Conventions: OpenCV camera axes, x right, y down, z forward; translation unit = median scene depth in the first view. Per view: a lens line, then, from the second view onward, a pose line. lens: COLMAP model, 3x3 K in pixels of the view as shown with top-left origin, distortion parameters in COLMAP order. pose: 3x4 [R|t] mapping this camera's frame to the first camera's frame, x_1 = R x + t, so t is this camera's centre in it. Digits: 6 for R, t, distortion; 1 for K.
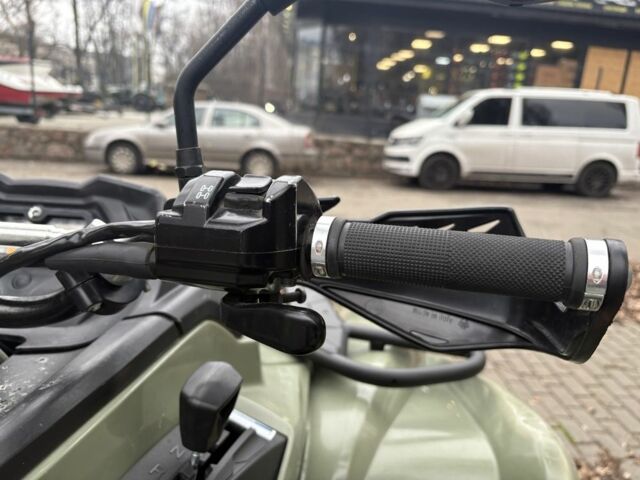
lens RADIAL K [[494.4, 0, 320.9], [0, 494.4, 251.6], [0, 0, 1]] dist [-0.000135, -0.002623]
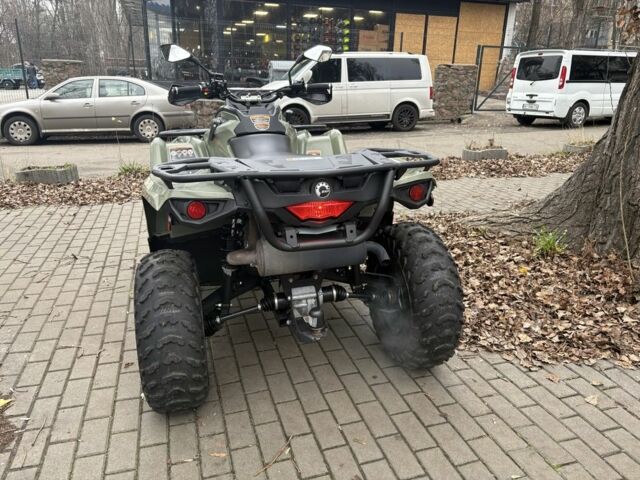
lens RADIAL K [[486.0, 0, 320.0], [0, 486.0, 240.0], [0, 0, 1]] dist [0.012496, 0.004253]
pose [[0.953051, -0.143938, 0.266414, -0.077924], [0.130398, 0.989132, 0.067932, 0.067933], [-0.273296, -0.030003, 0.961462, -0.243415]]
